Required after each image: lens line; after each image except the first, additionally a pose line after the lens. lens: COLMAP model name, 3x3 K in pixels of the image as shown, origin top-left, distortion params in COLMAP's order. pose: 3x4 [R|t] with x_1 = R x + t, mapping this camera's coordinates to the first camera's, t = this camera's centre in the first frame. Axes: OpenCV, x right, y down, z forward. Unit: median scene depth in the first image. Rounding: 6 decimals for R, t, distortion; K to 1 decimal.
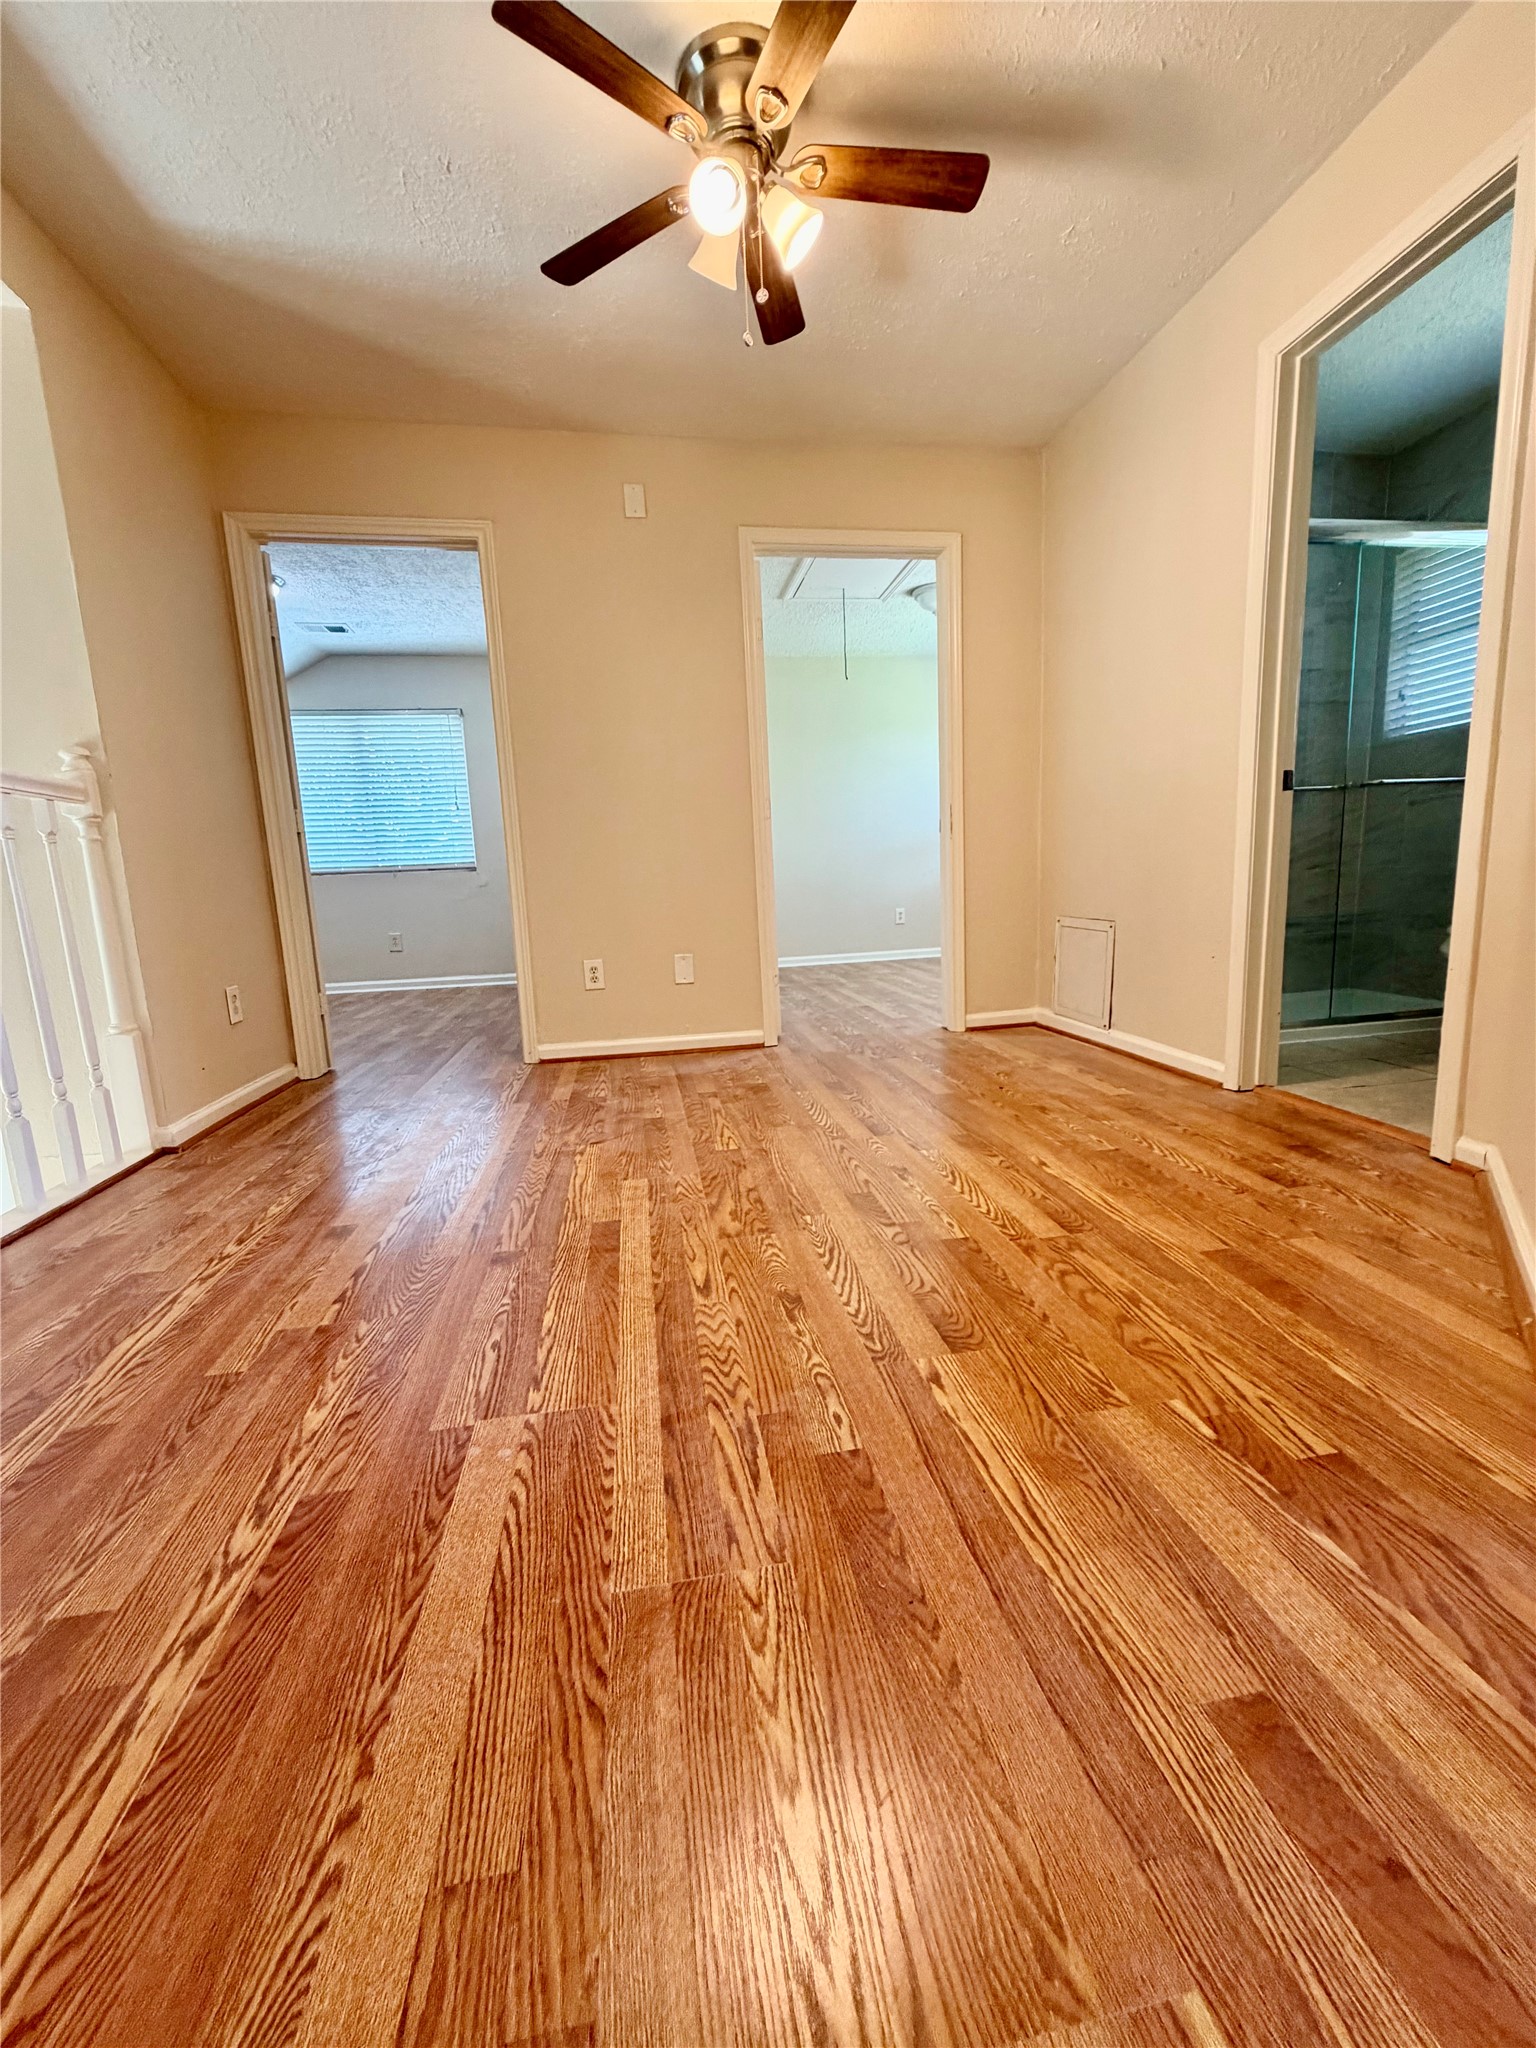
lens RADIAL K [[814.0, 0, 768.0], [0, 814.0, 1024.0], [0, 0, 1]] dist [-0.000641, 0.000487]
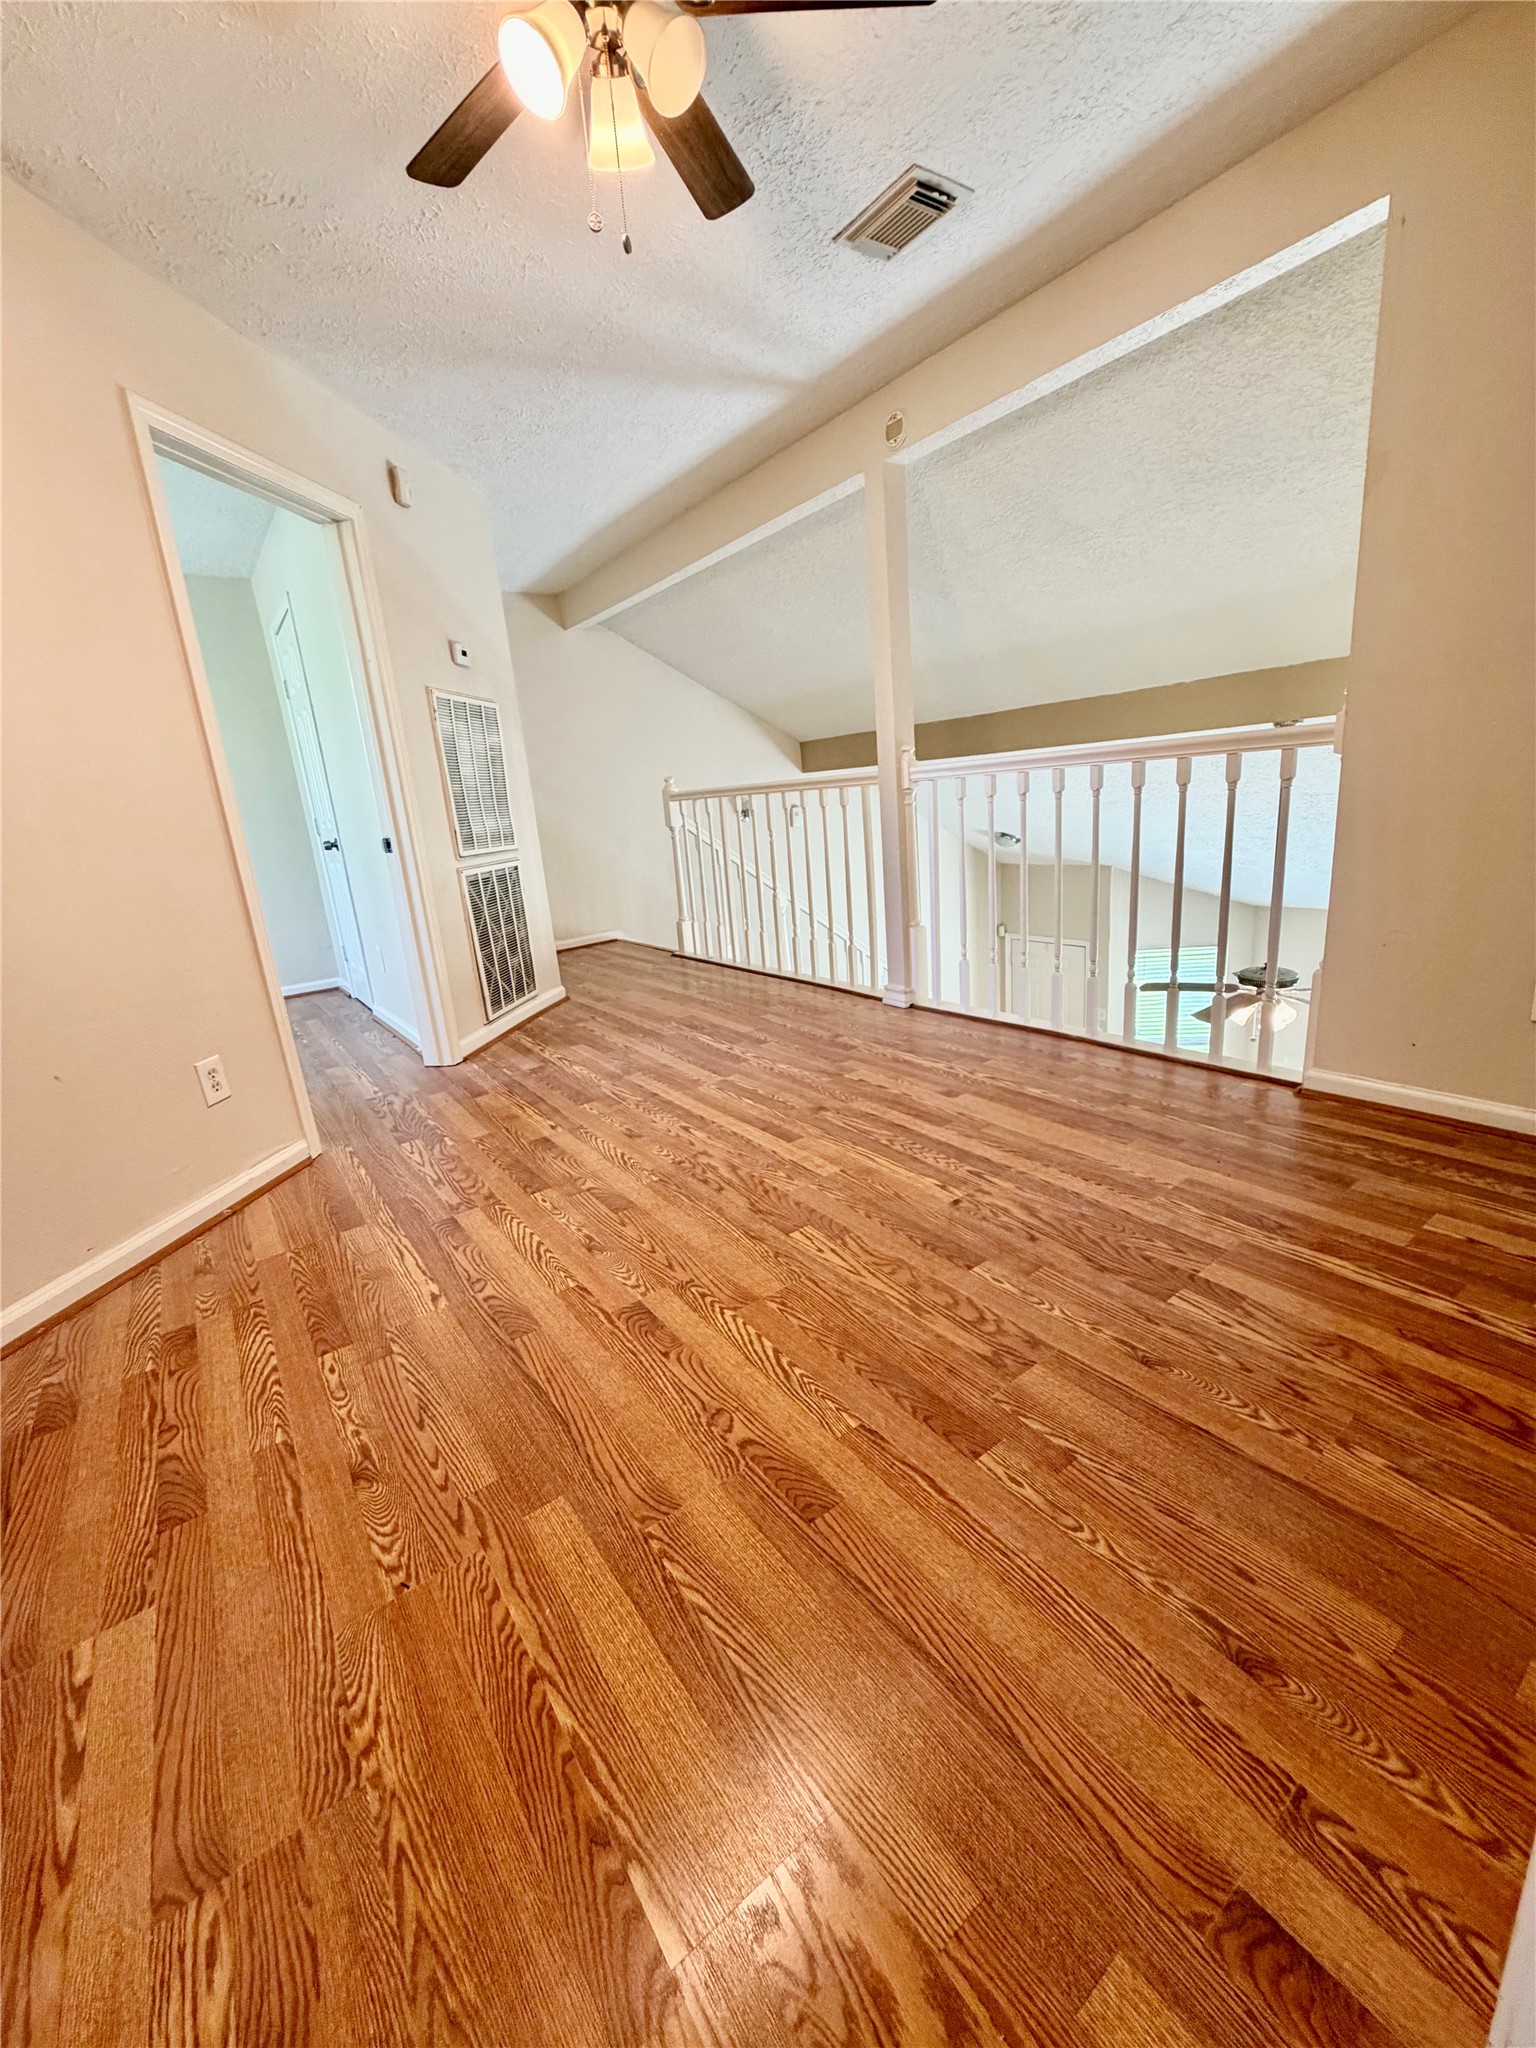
lens RADIAL K [[818.1, 0, 771.3], [0, 818.1, 1014.2], [0, 0, 1]] dist [-0.001630, 0.000956]
pose [[-0.886699, 0.226952, -0.402811, 0.382931], [0.039666, 0.905362, 0.422783, -0.590943], [0.460642, 0.358904, -0.811787, 2.250832]]
